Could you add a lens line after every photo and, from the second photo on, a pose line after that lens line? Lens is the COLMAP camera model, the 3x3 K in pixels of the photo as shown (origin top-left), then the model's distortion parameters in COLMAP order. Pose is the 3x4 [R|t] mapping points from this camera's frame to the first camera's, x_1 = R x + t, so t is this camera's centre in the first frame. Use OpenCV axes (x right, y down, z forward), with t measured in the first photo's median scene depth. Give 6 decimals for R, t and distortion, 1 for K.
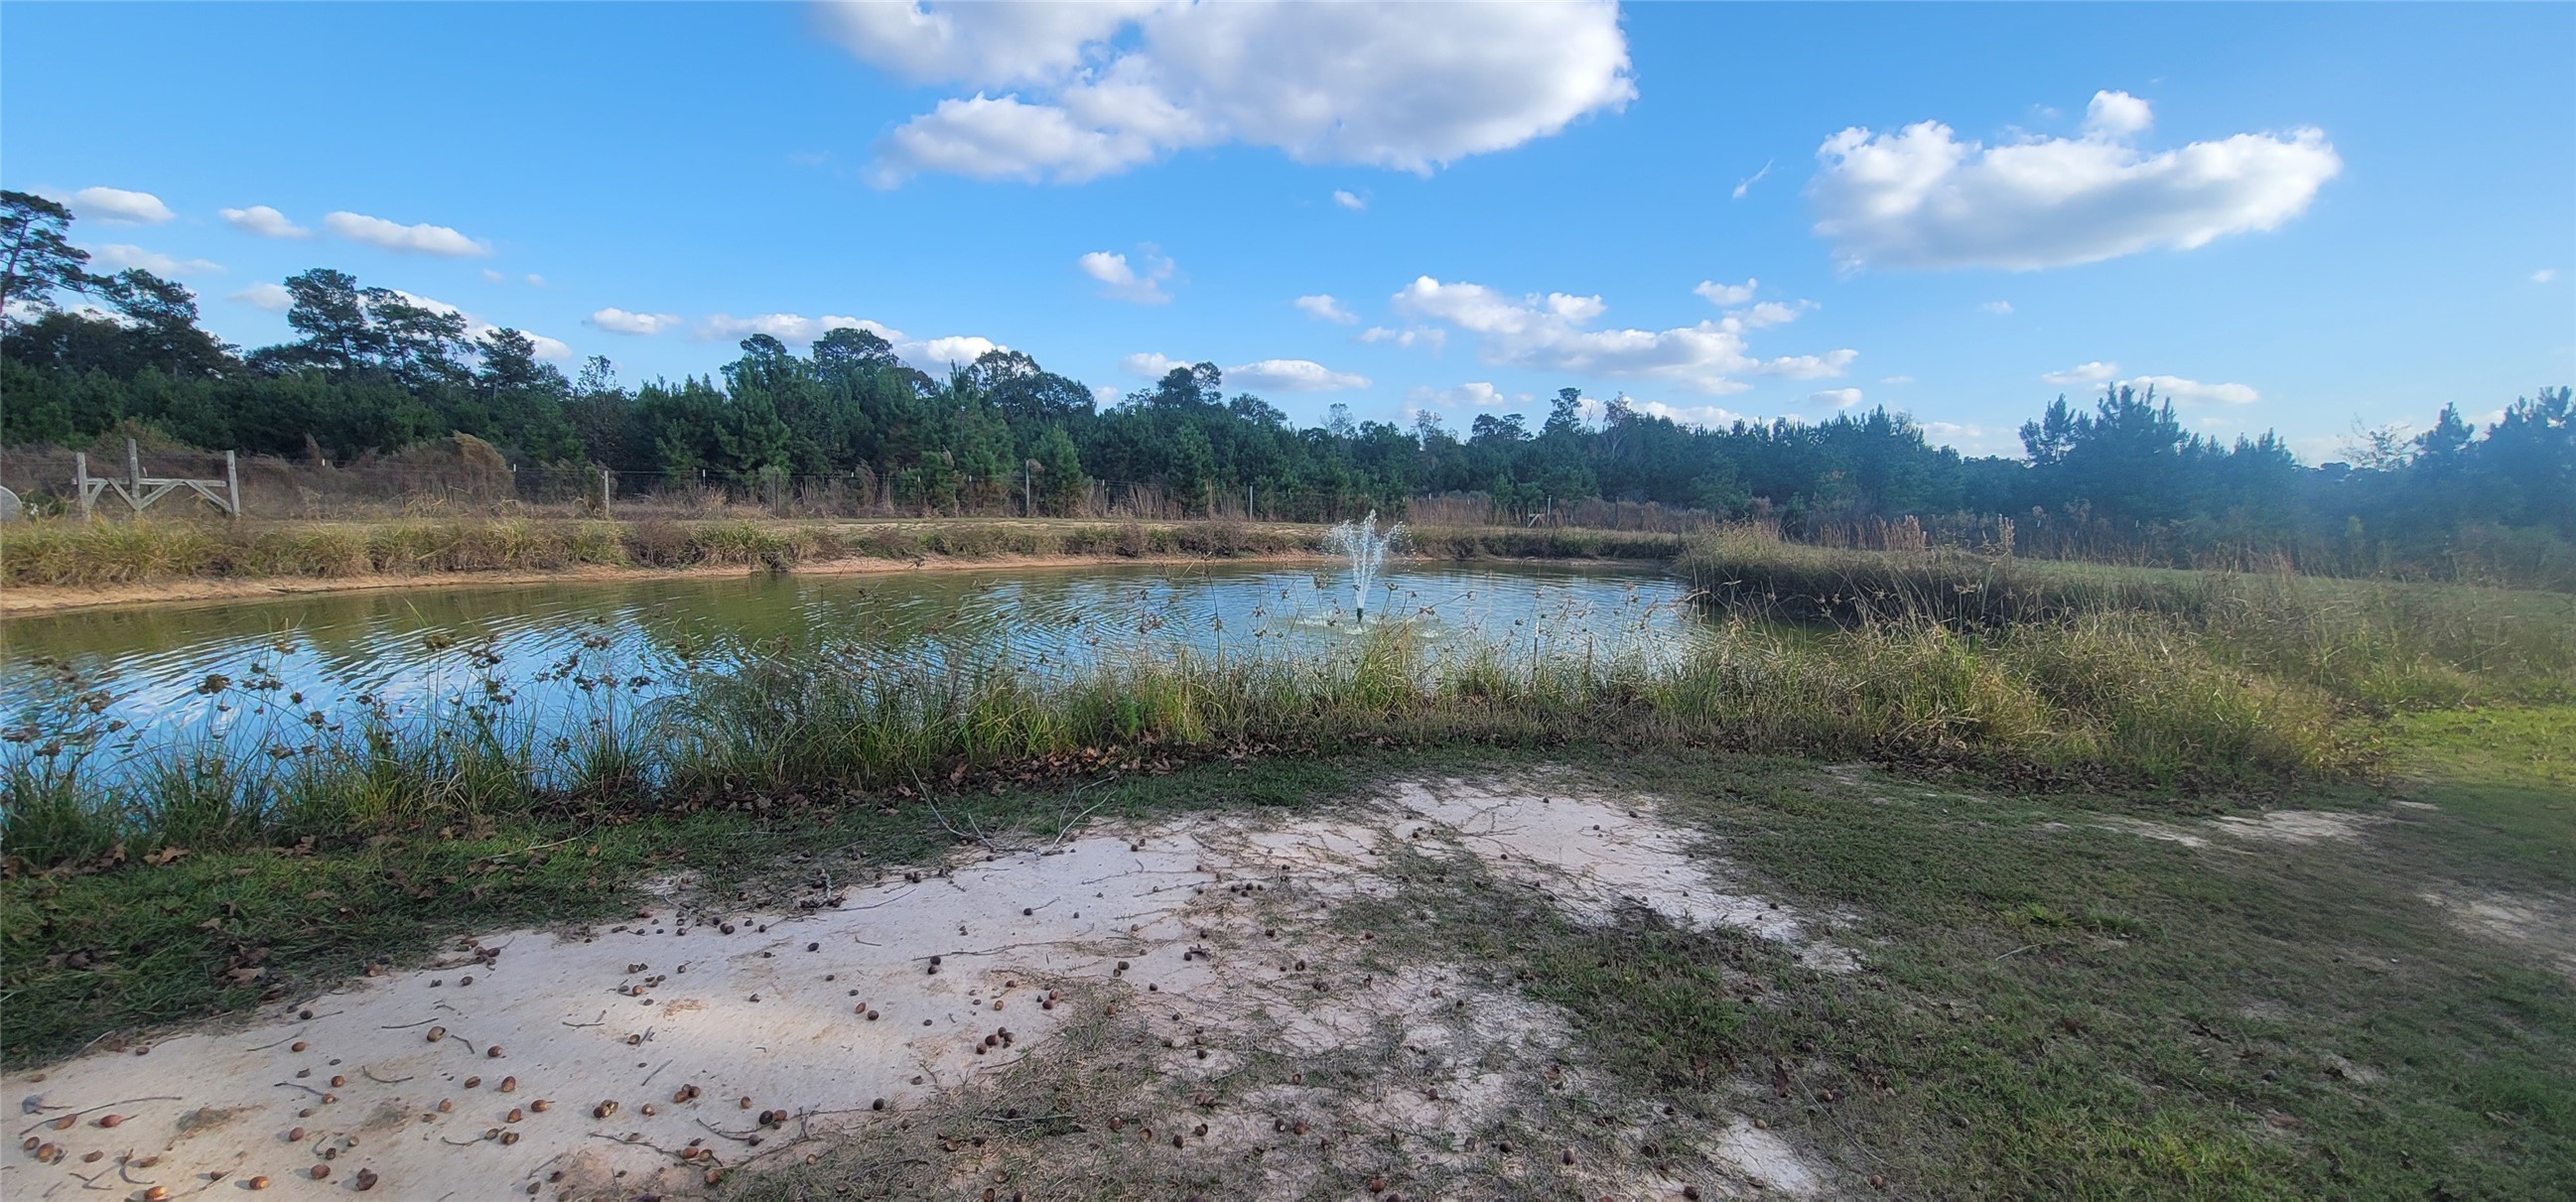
lens RADIAL K [[940.5, 0, 1304.6], [0, 940.5, 603.8], [0, 0, 1]] dist [-0.014716, -0.000042]
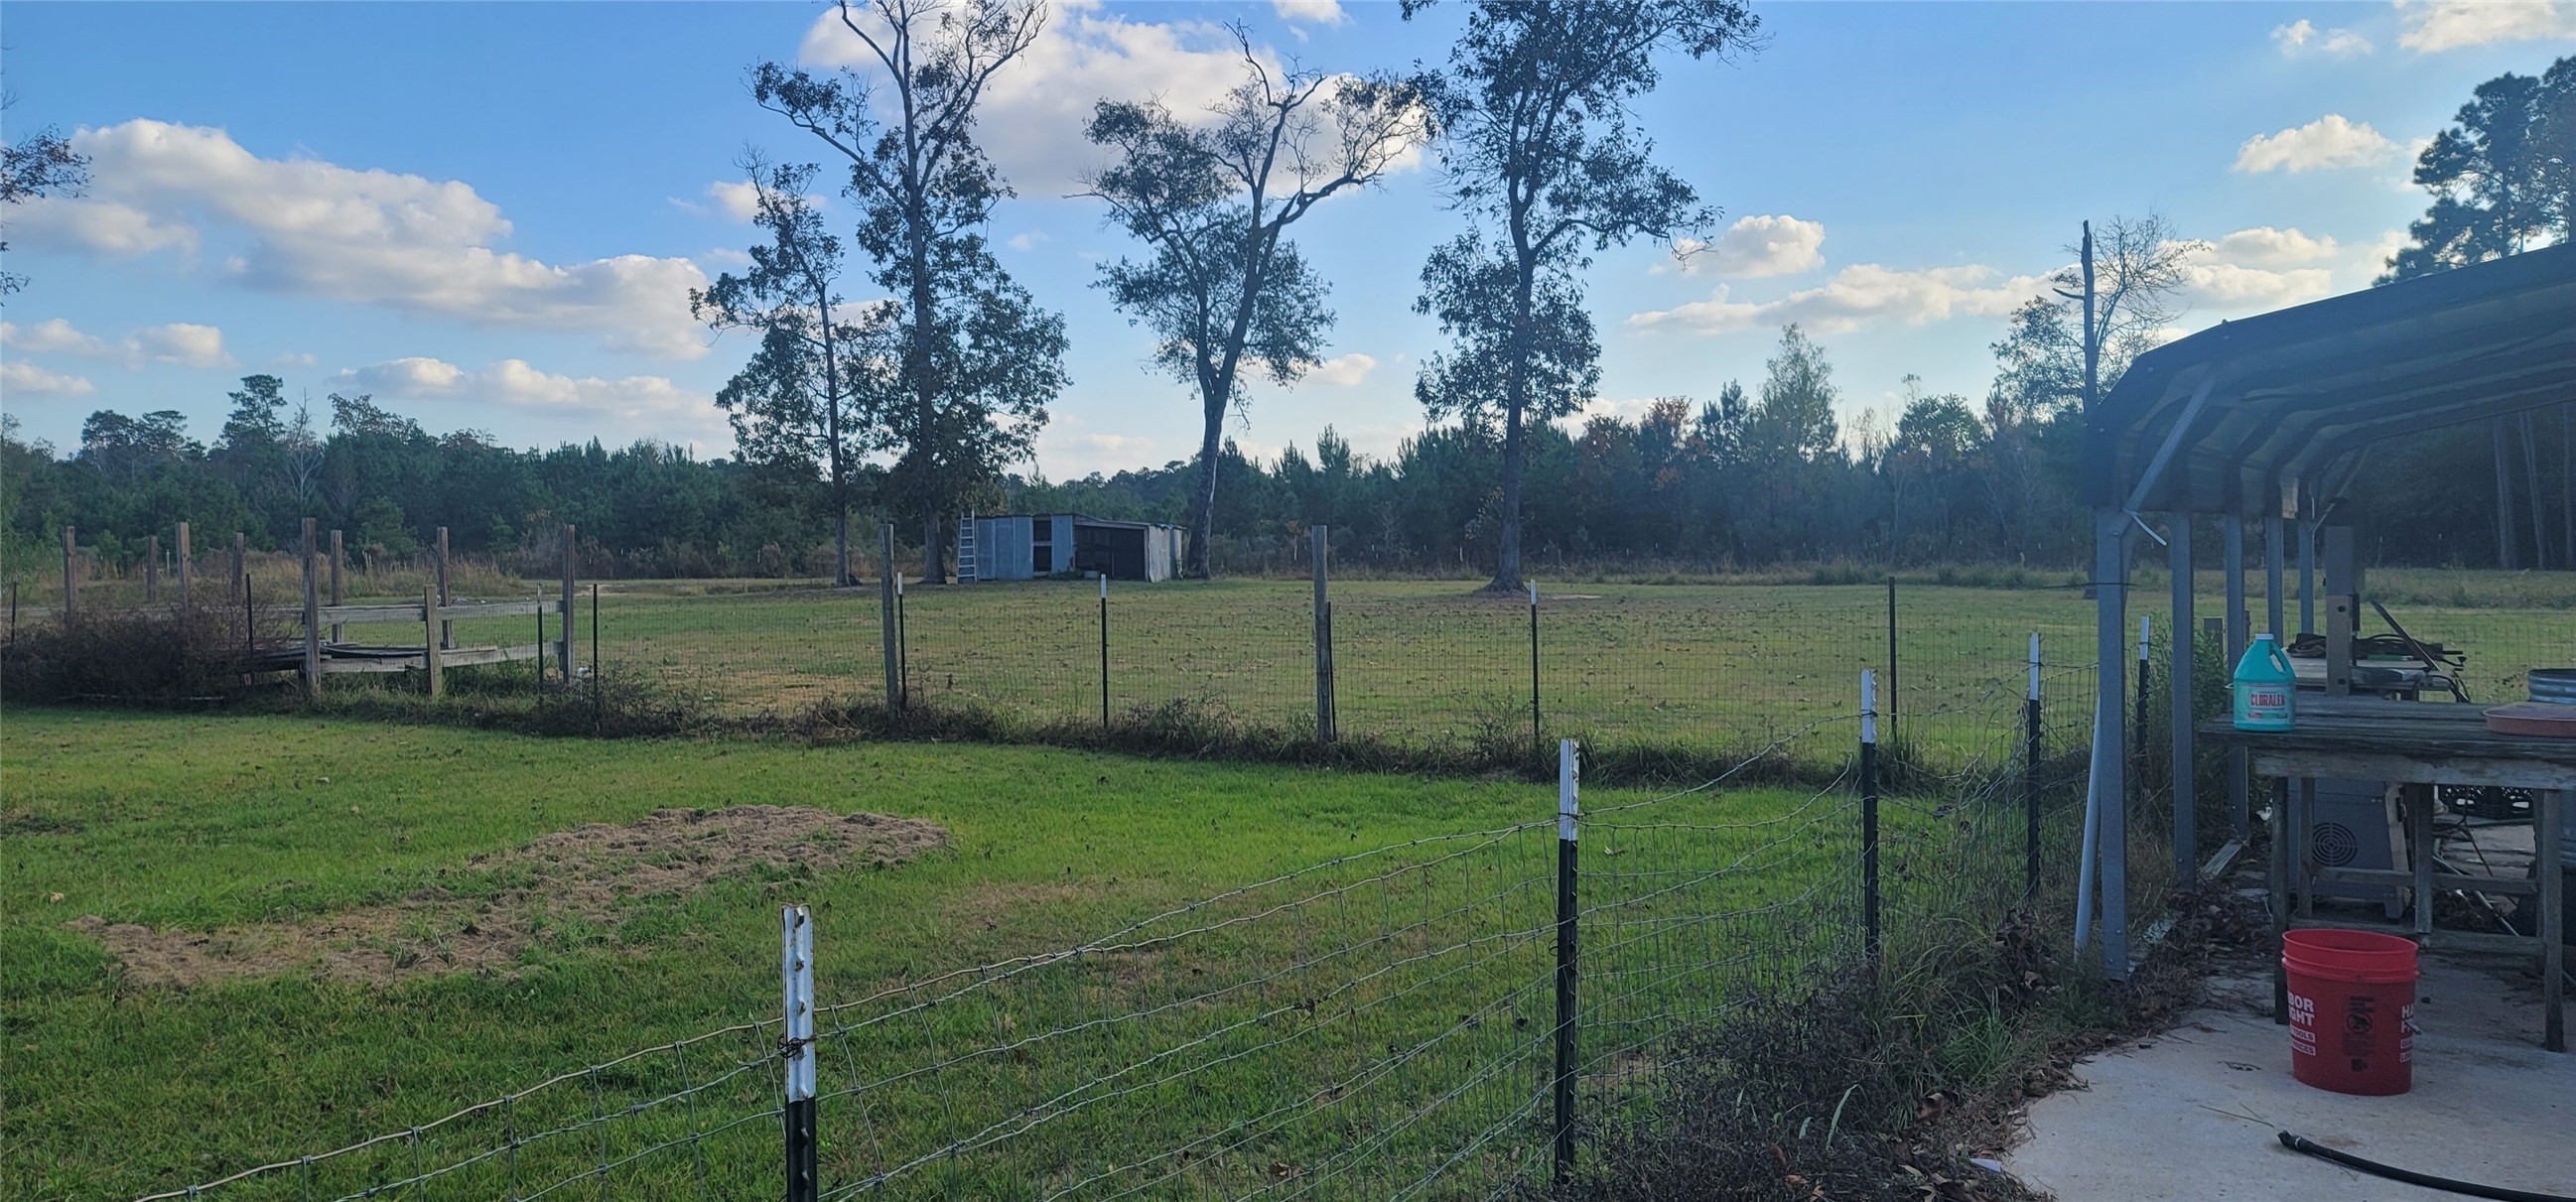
lens RADIAL K [[1893.4, 0, 1322.4], [0, 1893.4, 601.1], [0, 0, 1]] dist [0.077898, -0.062631]
pose [[0.739511, -0.063501, 0.670143, -0.085998], [0.115977, 0.992673, -0.033919, 0.060464], [-0.663078, 0.102805, 0.741457, -0.531004]]
